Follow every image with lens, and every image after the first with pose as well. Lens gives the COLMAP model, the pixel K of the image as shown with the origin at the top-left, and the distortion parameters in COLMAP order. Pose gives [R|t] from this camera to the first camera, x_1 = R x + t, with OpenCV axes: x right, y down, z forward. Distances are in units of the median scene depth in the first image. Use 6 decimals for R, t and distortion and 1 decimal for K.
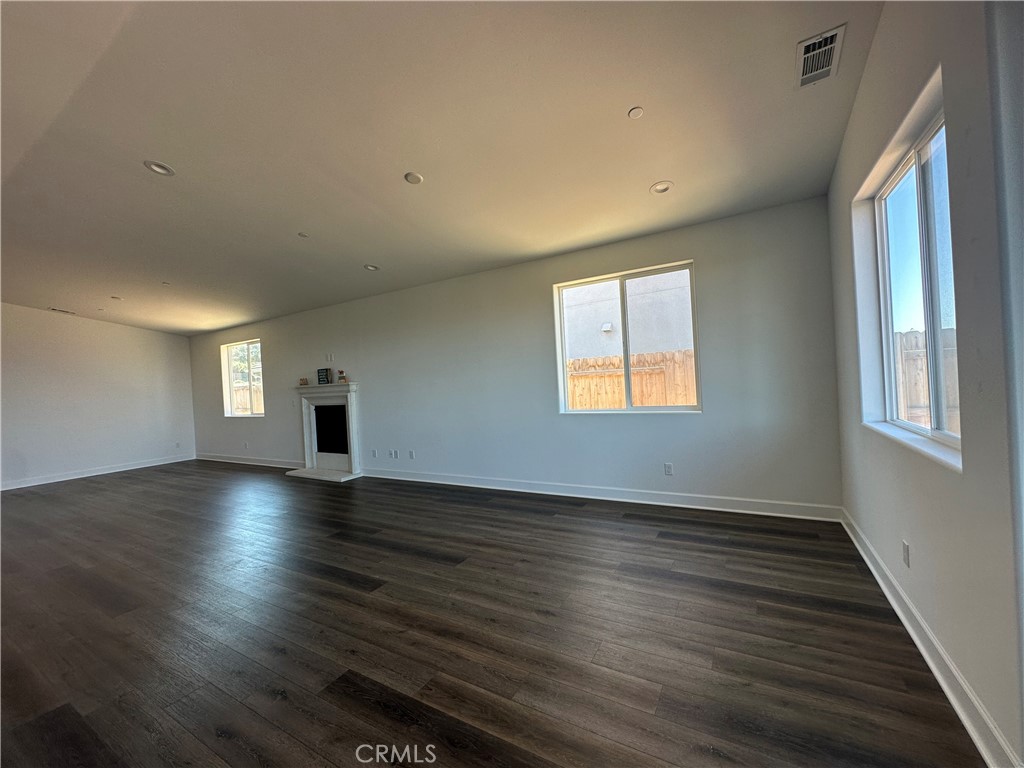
lens RADIAL K [[408.8, 0, 511.6], [0, 408.8, 382.9], [0, 0, 1]] dist [-0.004204, 0.000757]
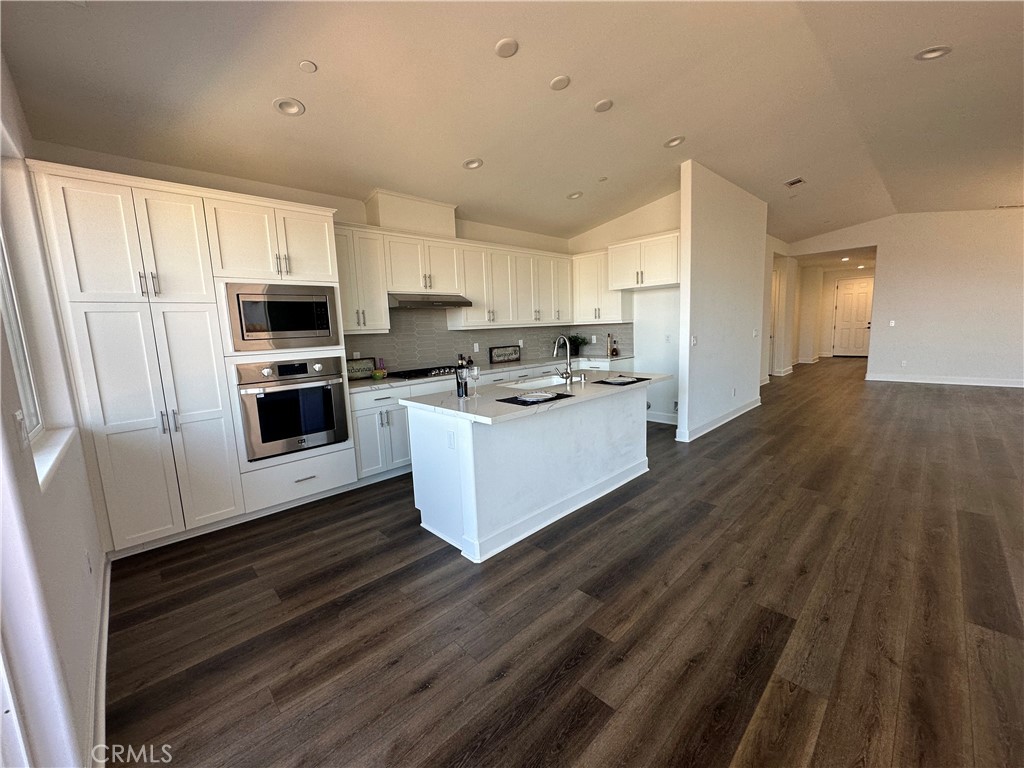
lens RADIAL K [[408.8, 0, 511.7], [0, 408.8, 382.9], [0, 0, 1]] dist [-0.004204, 0.000757]
pose [[-0.273011, 0.198106, -0.941392, 0.182823], [0.052759, 0.980178, 0.190967, -0.022150], [0.960563, 0.002469, -0.278051, 0.191576]]
